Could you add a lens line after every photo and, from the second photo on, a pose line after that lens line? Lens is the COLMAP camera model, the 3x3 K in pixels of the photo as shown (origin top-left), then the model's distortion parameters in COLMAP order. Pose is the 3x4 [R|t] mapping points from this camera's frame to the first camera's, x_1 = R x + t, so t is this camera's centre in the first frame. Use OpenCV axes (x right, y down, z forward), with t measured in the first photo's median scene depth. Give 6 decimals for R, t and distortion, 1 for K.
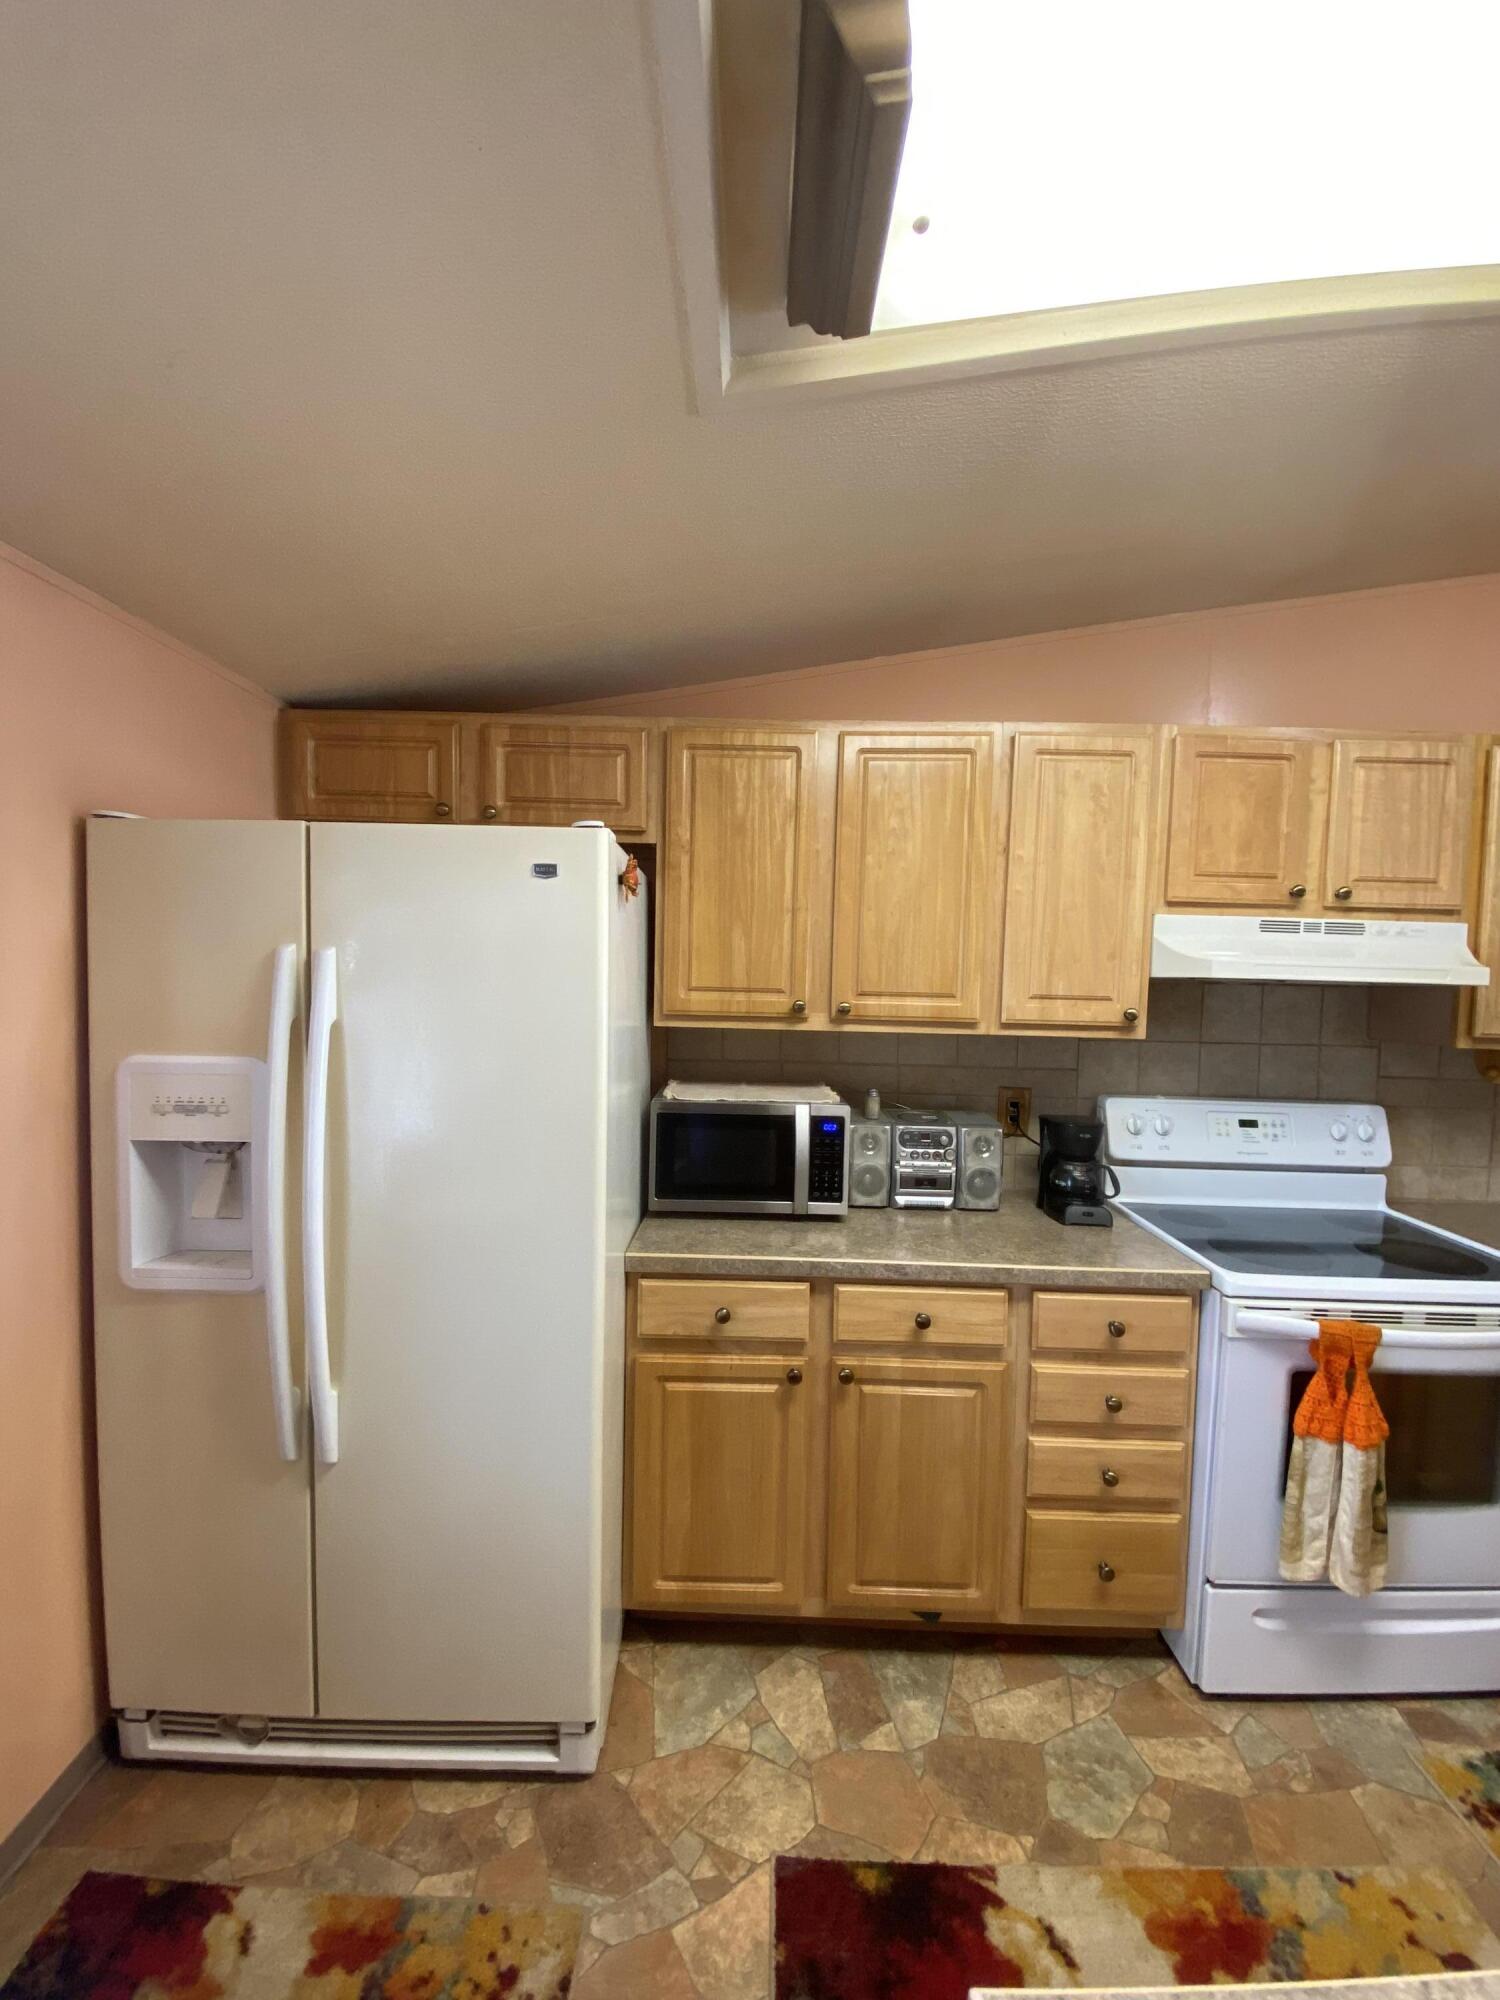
lens RADIAL K [[807.1, 0, 743.1], [0, 807.1, 1007.3], [0, 0, 1]] dist [0.014833, -0.017574]
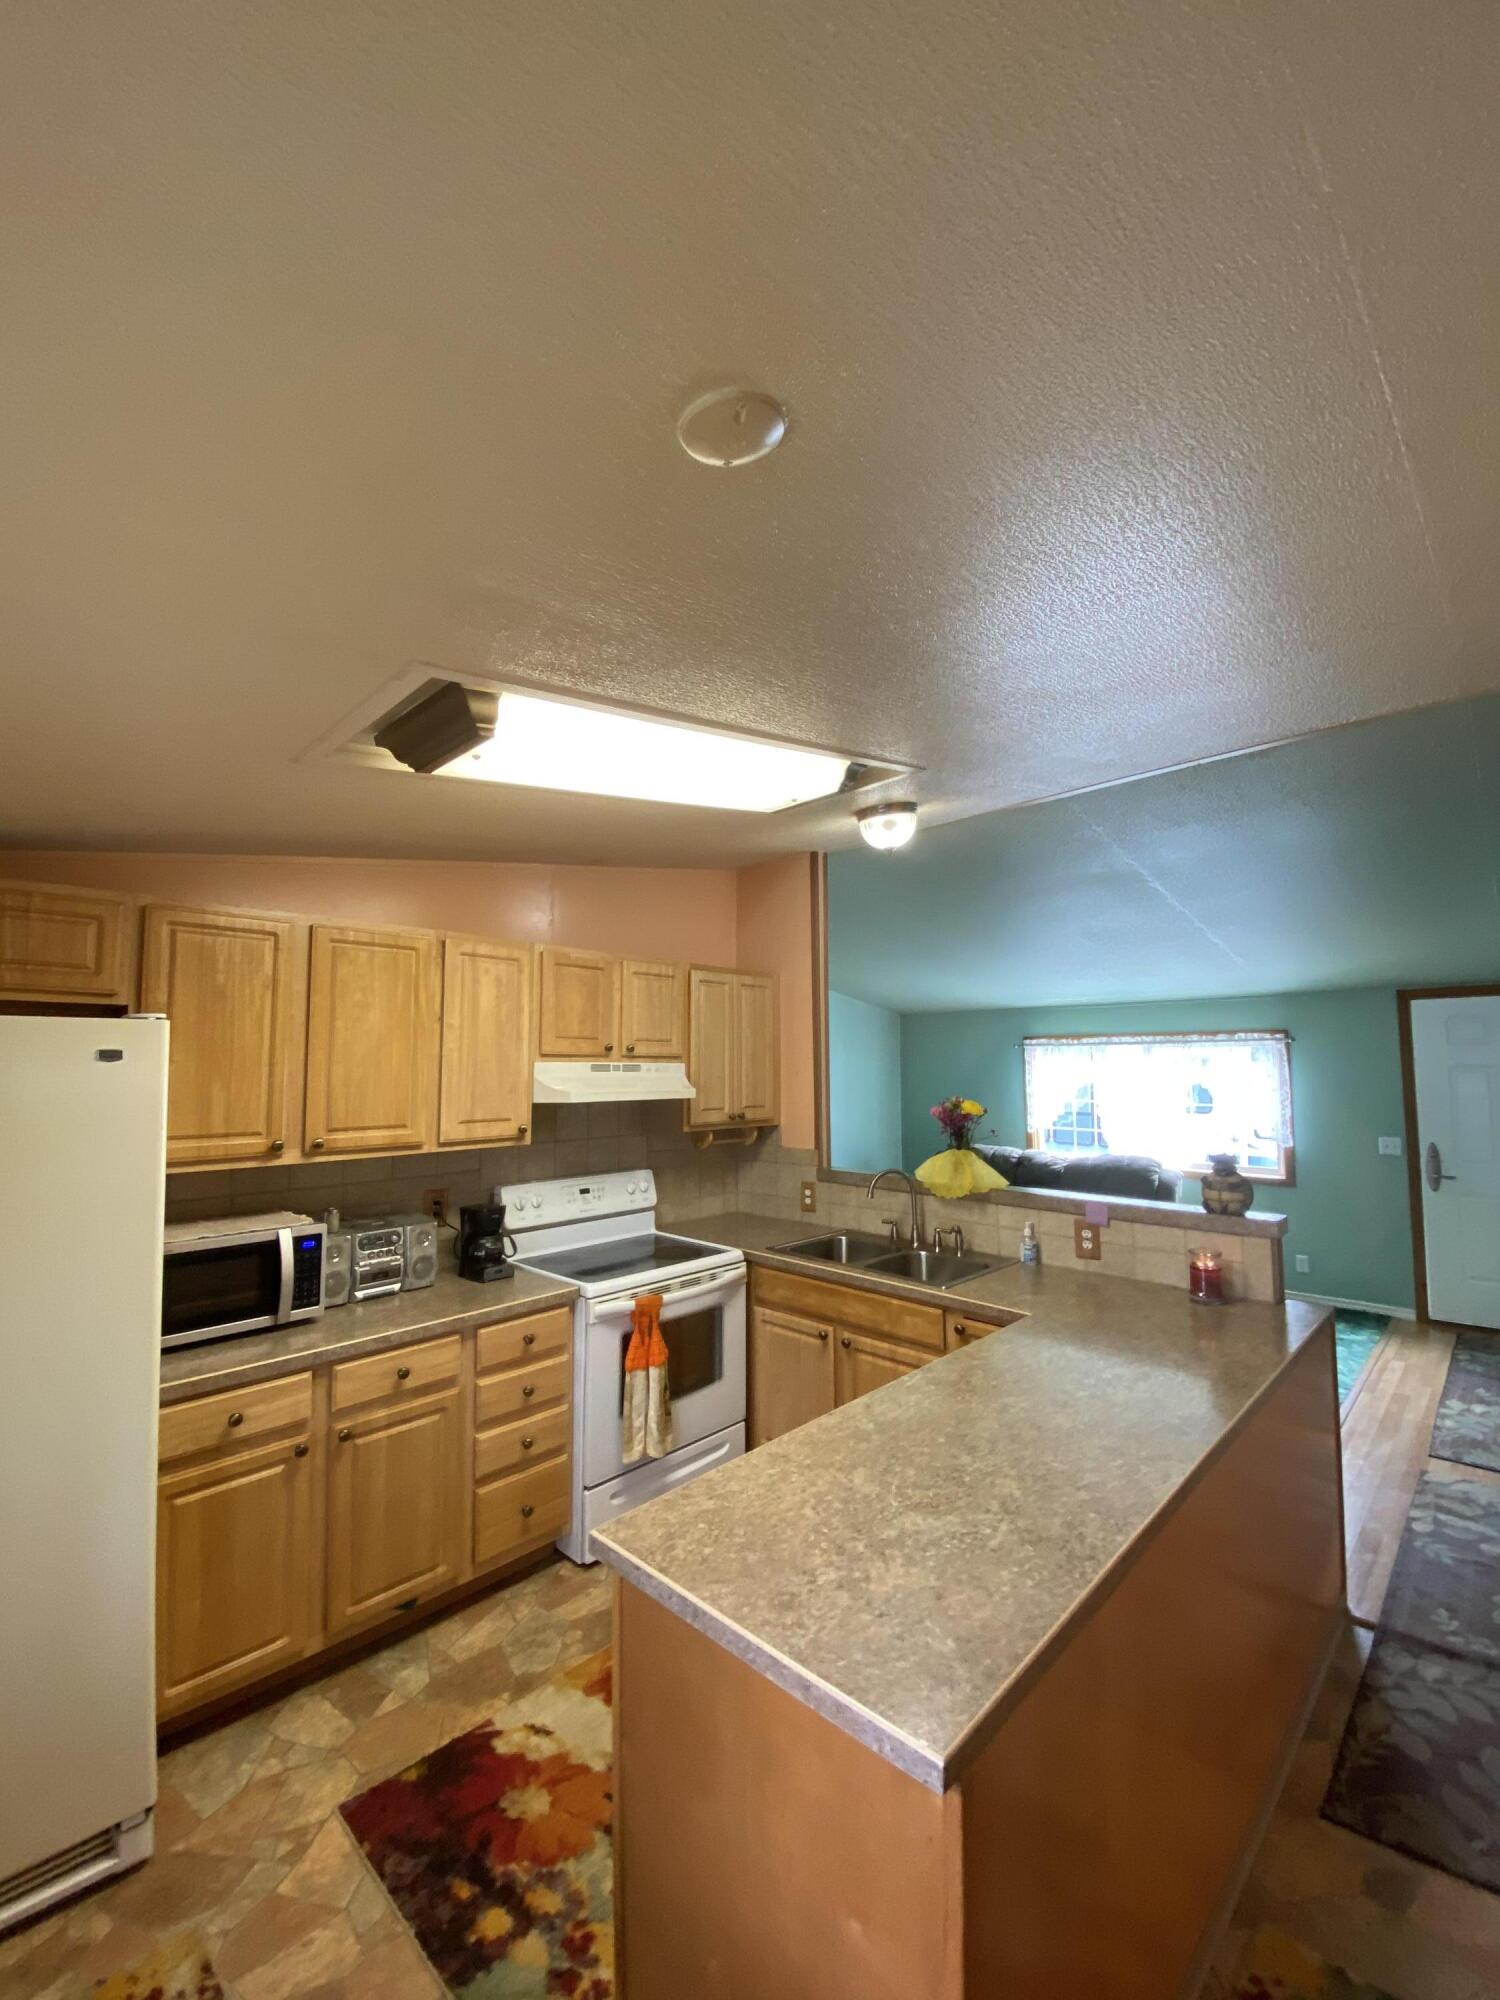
lens RADIAL K [[807.1, 0, 746.8], [0, 807.1, 1002.3], [0, 0, 1]] dist [0.014833, -0.017574]
pose [[0.682021, 0.032449, 0.730612, -0.392783], [0.054965, 0.993915, -0.095453, -0.067879], [-0.729264, 0.105259, 0.676088, -0.399152]]
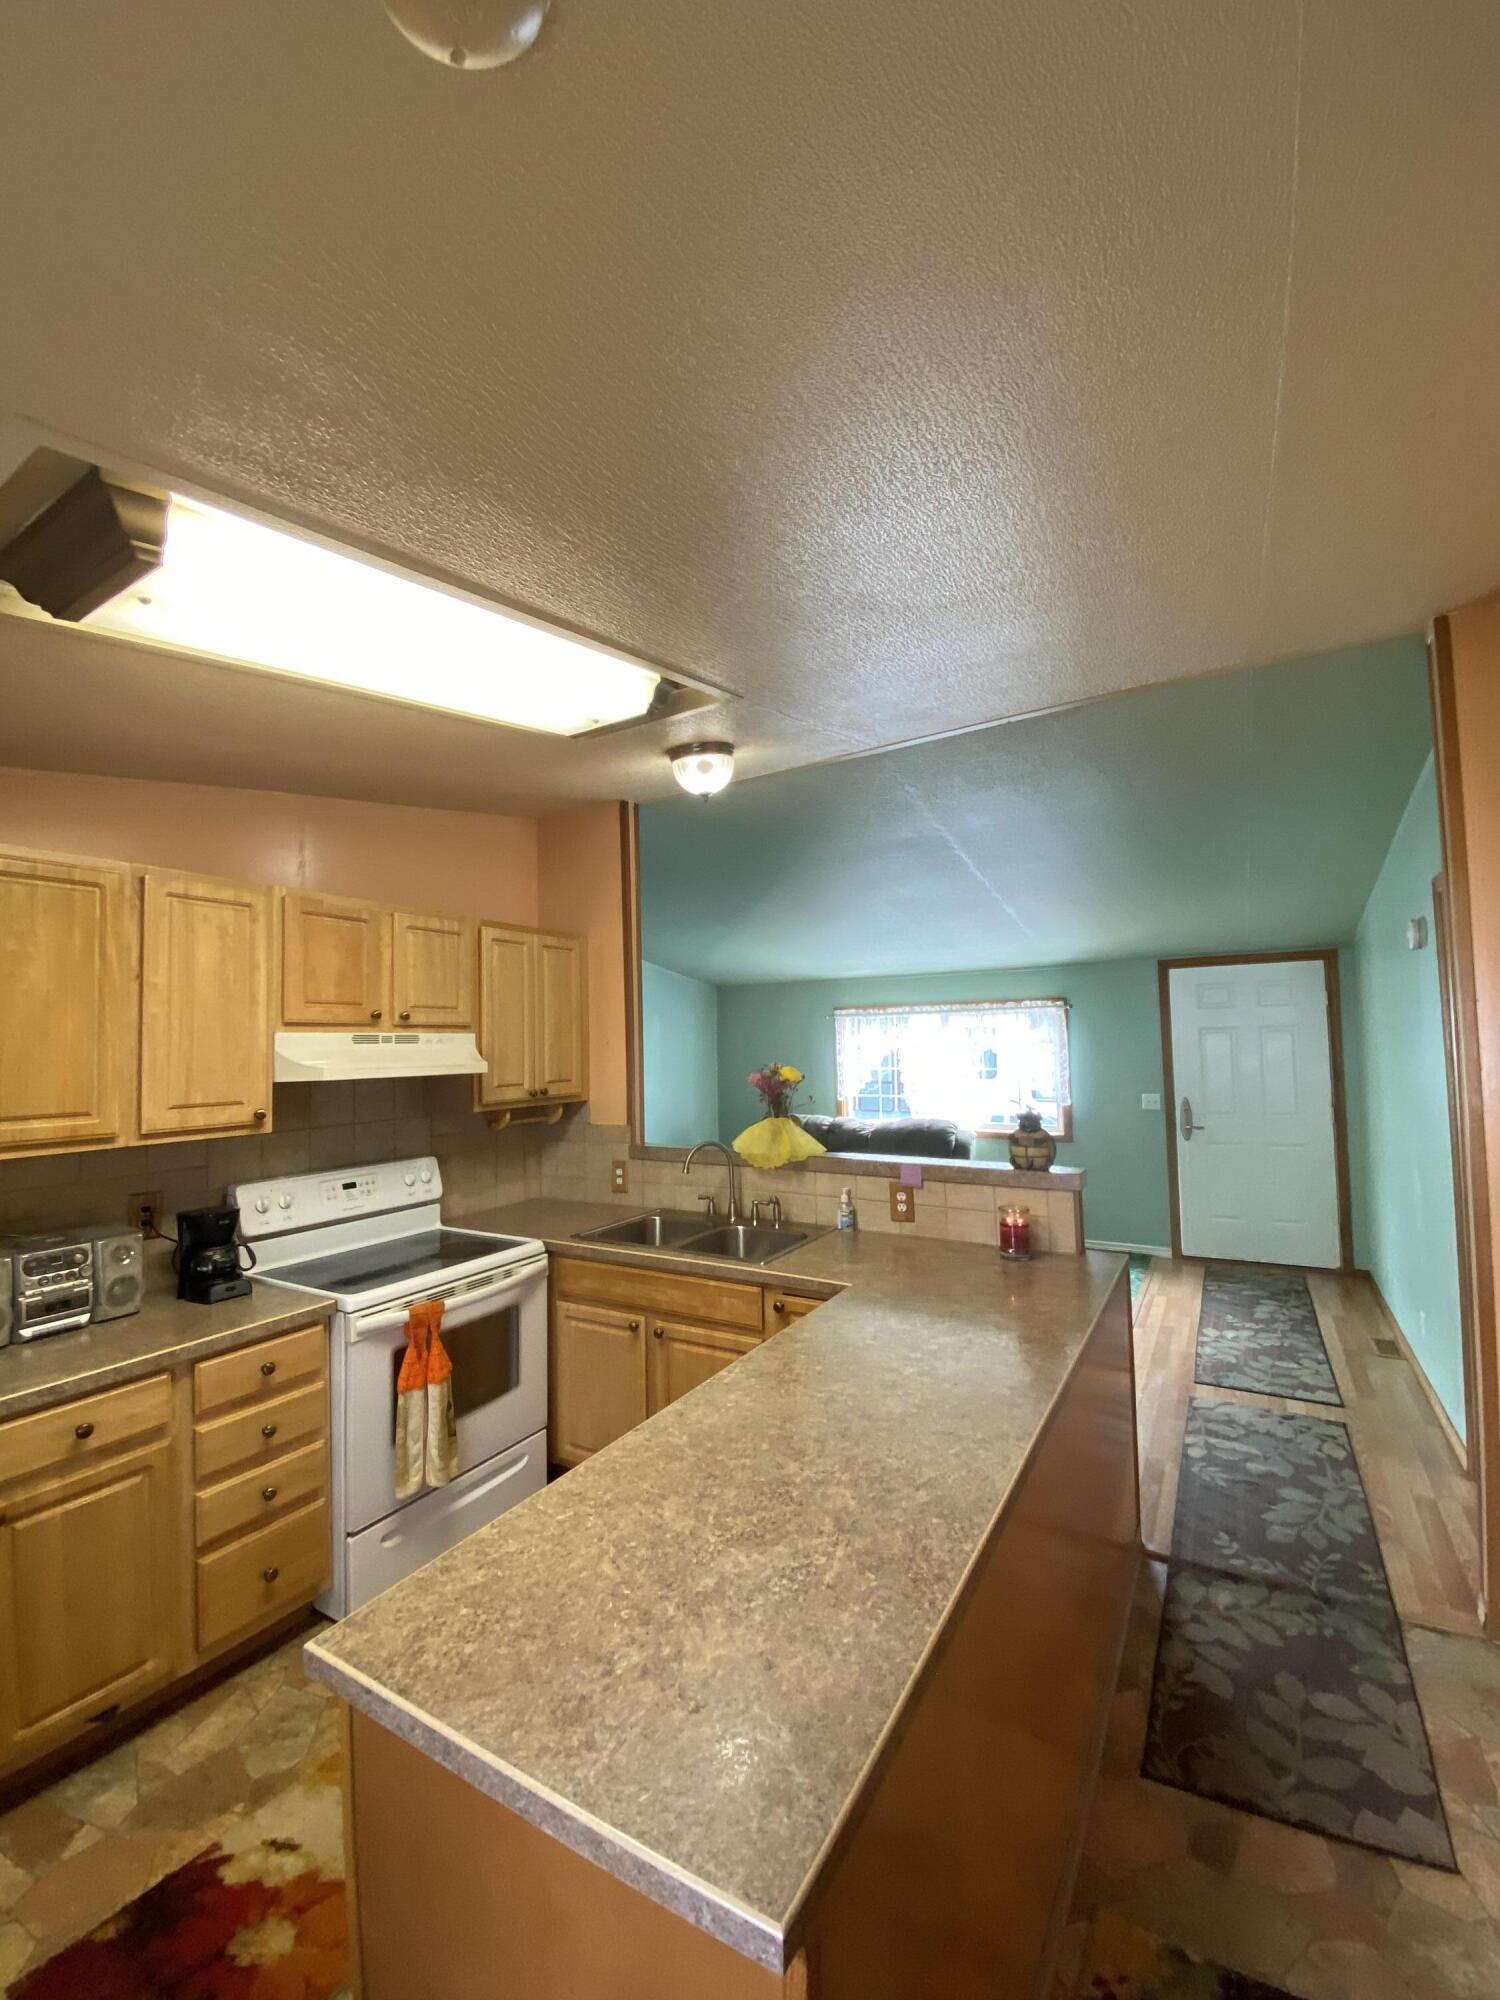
lens RADIAL K [[807.1, 0, 746.3], [0, 807.1, 1007.4], [0, 0, 1]] dist [0.014833, -0.017574]
pose [[0.499282, 0.004351, 0.866429, -0.250771], [0.076254, 0.995886, -0.048943, -0.040844], [-0.863077, 0.090505, 0.496897, -0.302226]]
